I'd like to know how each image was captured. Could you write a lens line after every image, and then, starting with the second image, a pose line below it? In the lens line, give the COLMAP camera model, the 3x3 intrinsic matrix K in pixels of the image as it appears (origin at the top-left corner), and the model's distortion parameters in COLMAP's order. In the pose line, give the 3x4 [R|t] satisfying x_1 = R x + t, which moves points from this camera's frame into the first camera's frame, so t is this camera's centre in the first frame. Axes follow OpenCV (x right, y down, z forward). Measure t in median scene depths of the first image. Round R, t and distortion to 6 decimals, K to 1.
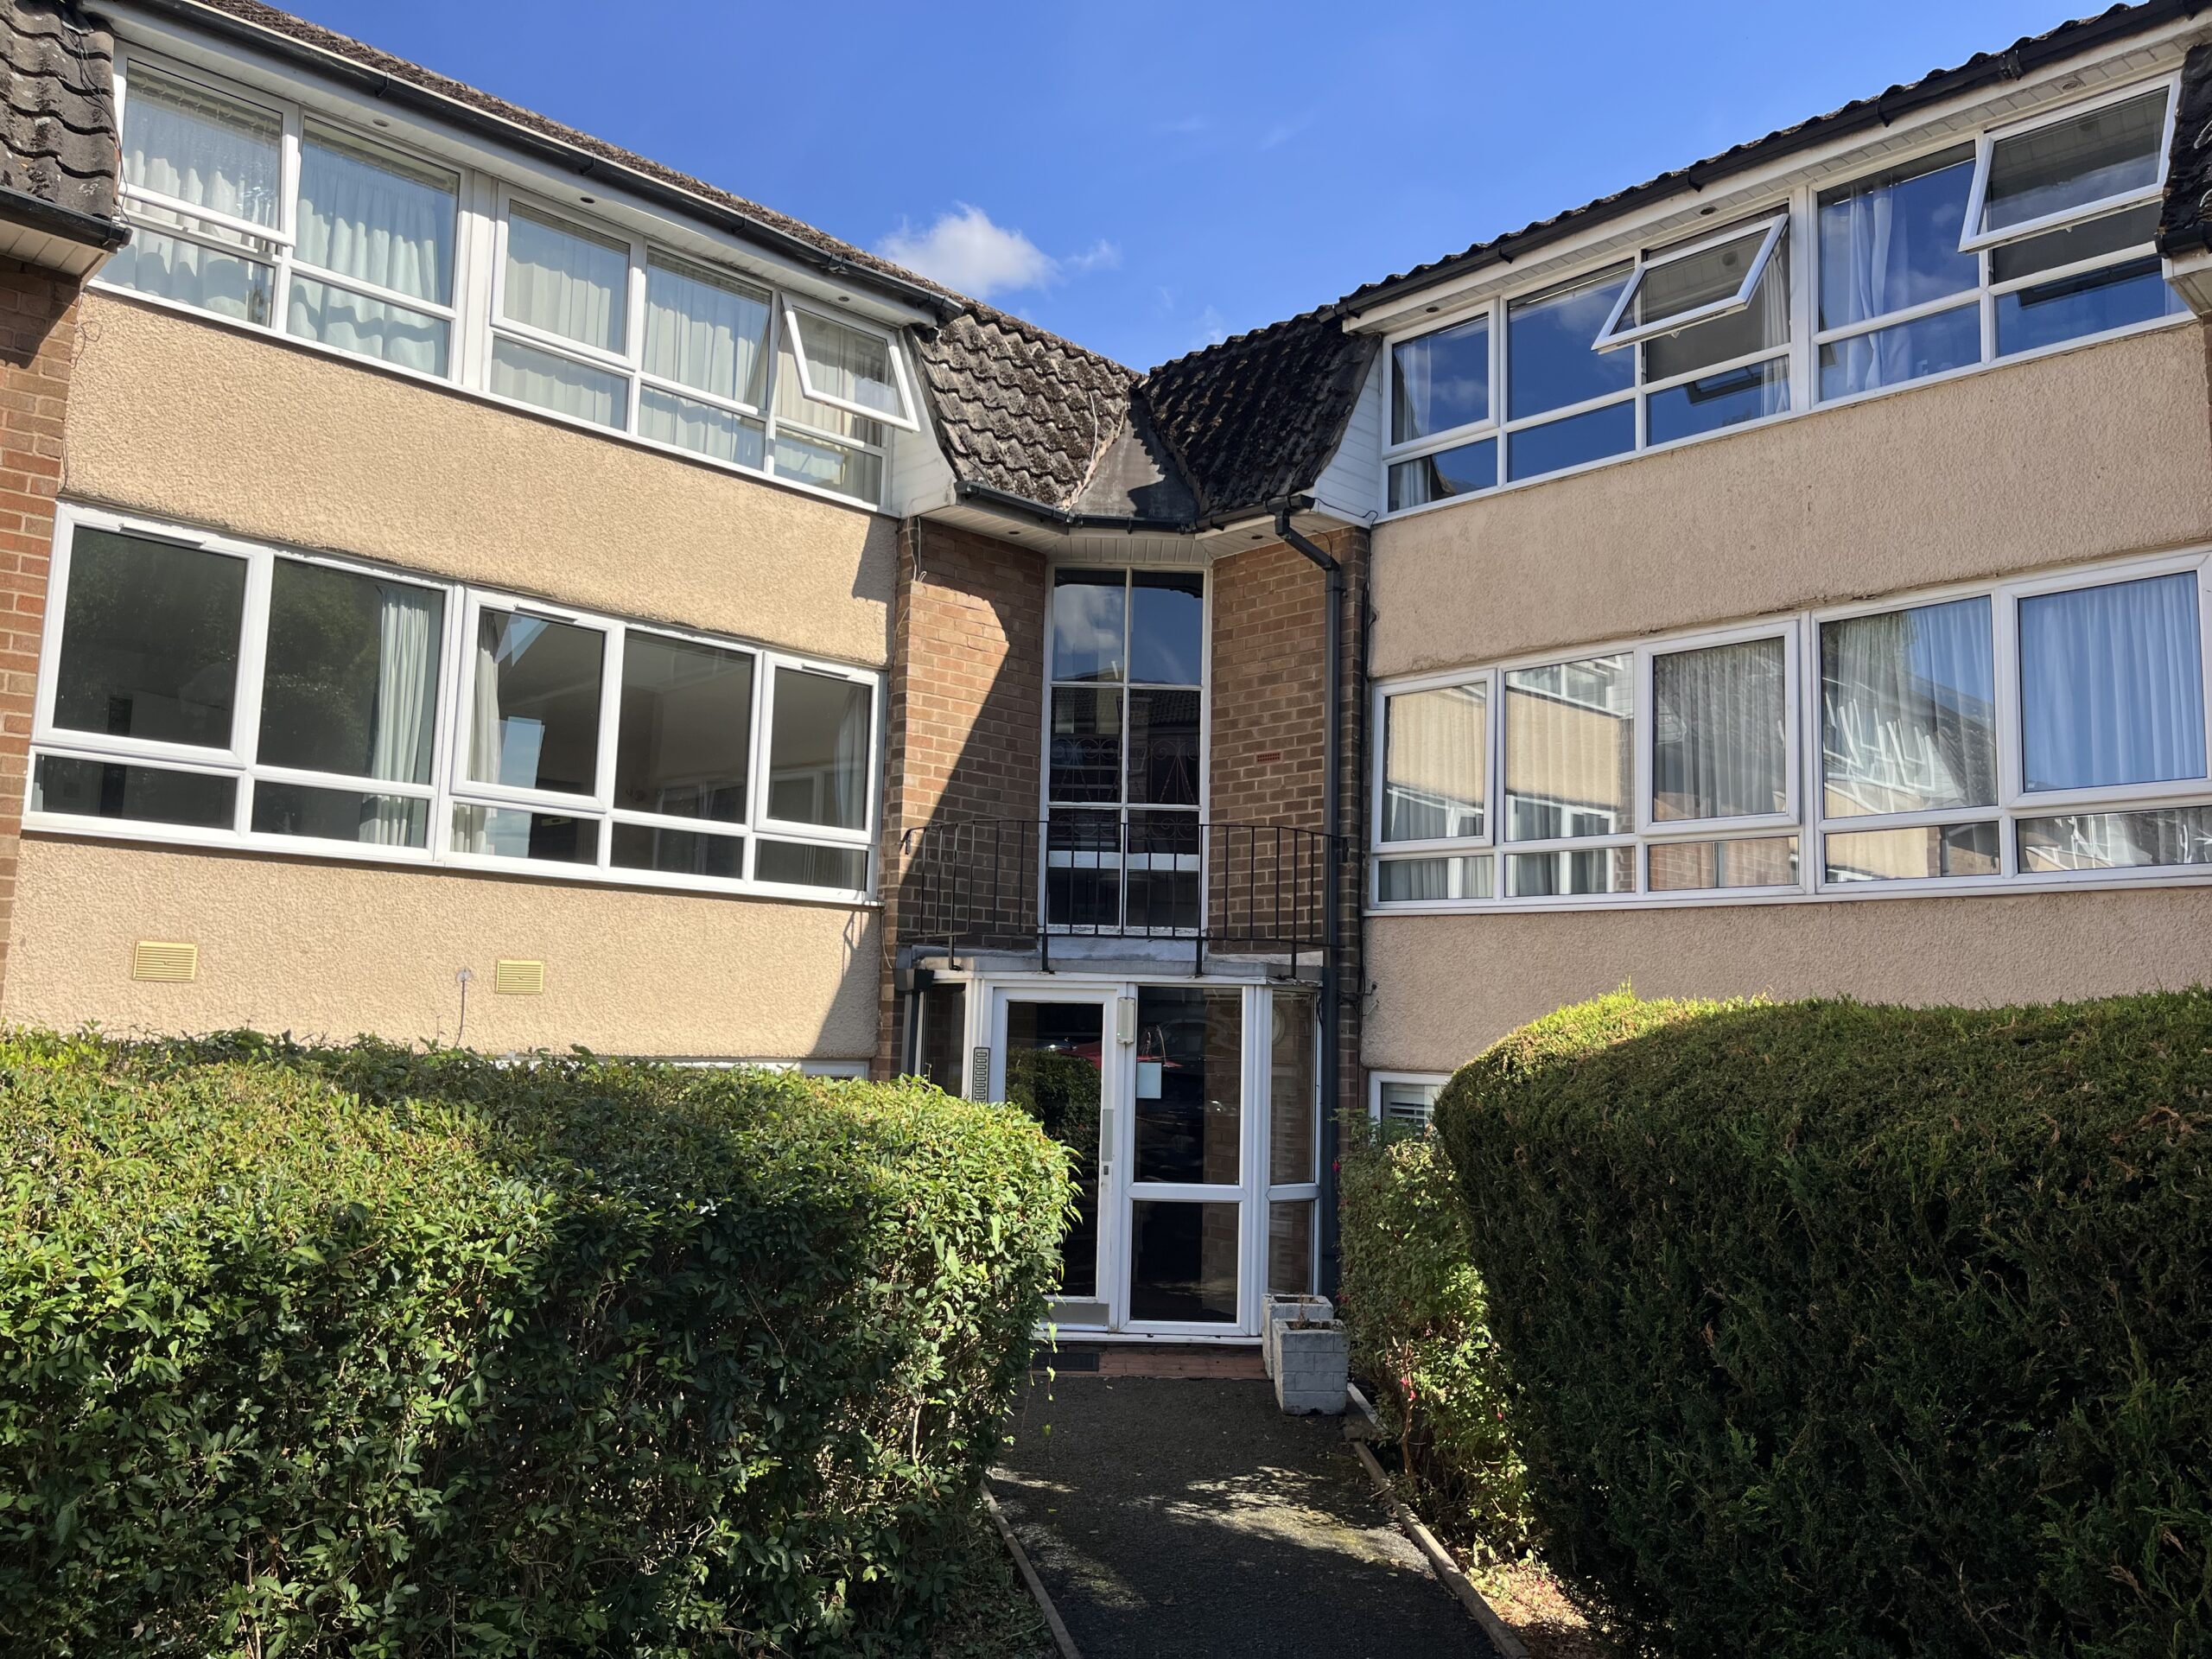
lens RADIAL K [[1722.1, 0, 1106.0], [0, 1722.1, 829.5], [0, 0, 1]] dist [0.074457, -0.141541]
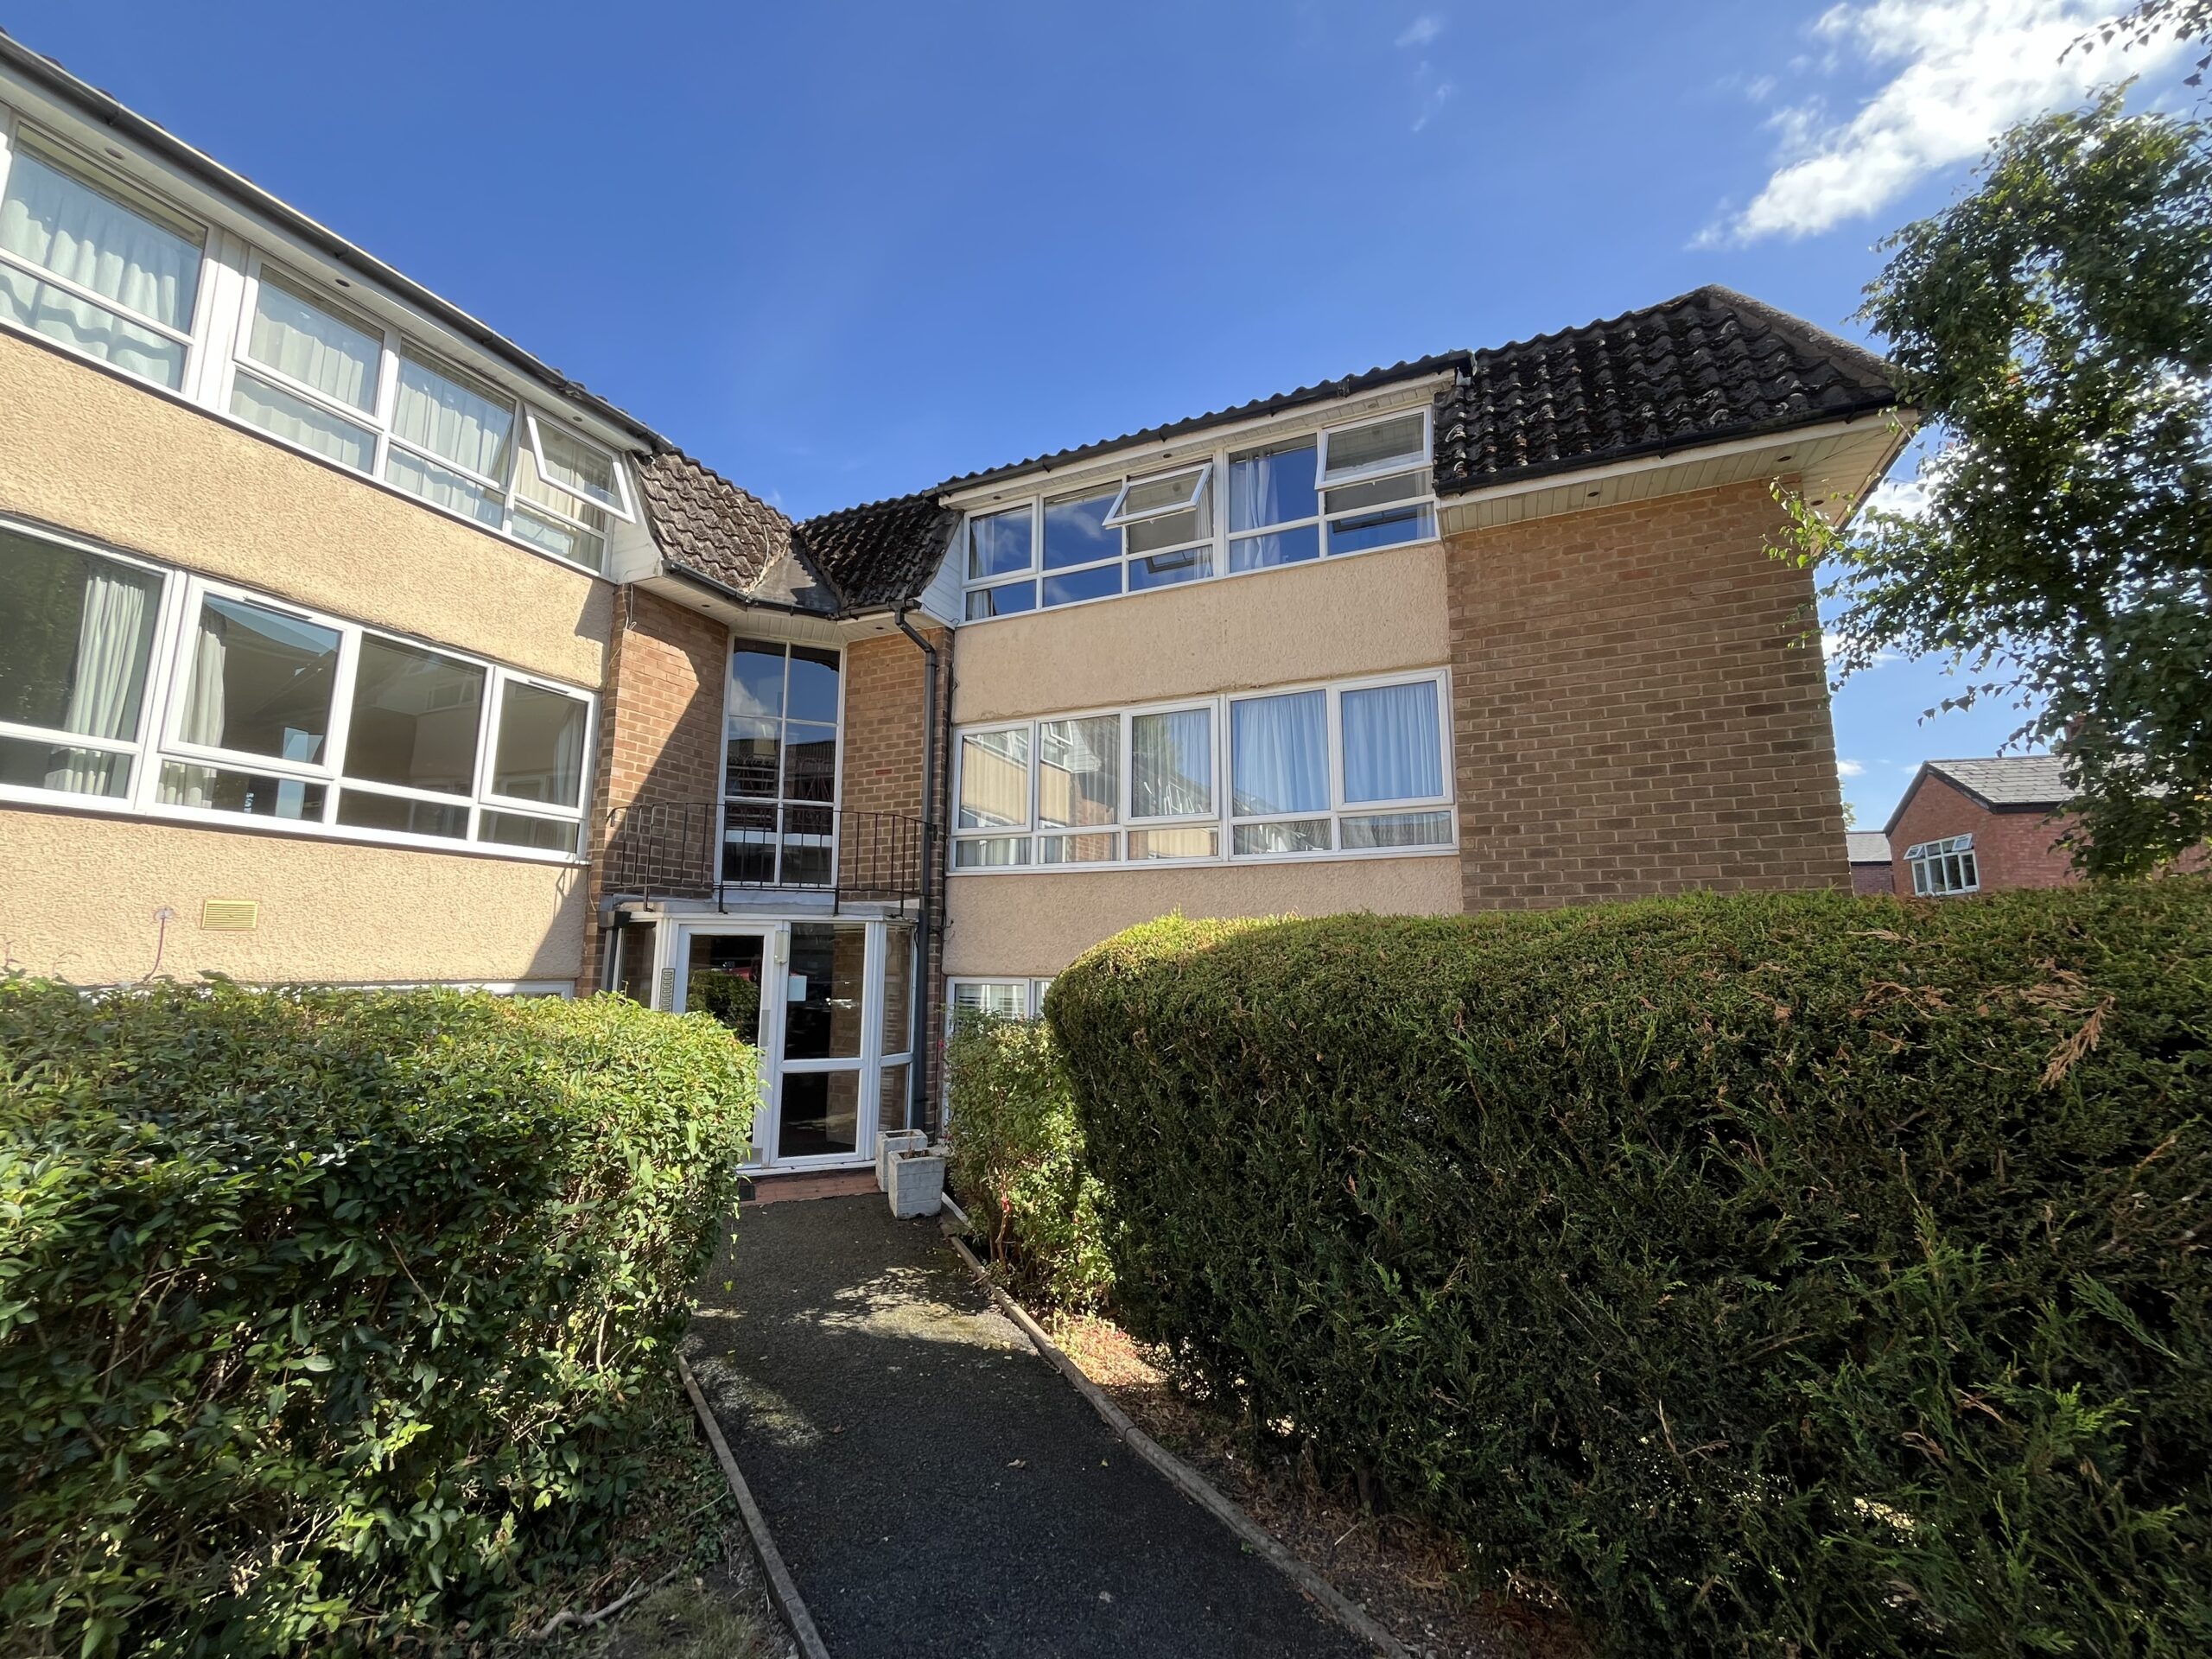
lens RADIAL K [[893.2, 0, 1098.8], [0, 893.2, 828.0], [0, 0, 1]] dist [-0.003926, -0.000335]
pose [[0.927160, 0.032896, 0.373219, -0.025003], [-0.023074, 0.999261, -0.030754, 0.031322], [-0.373955, 0.019902, 0.927233, 0.229490]]
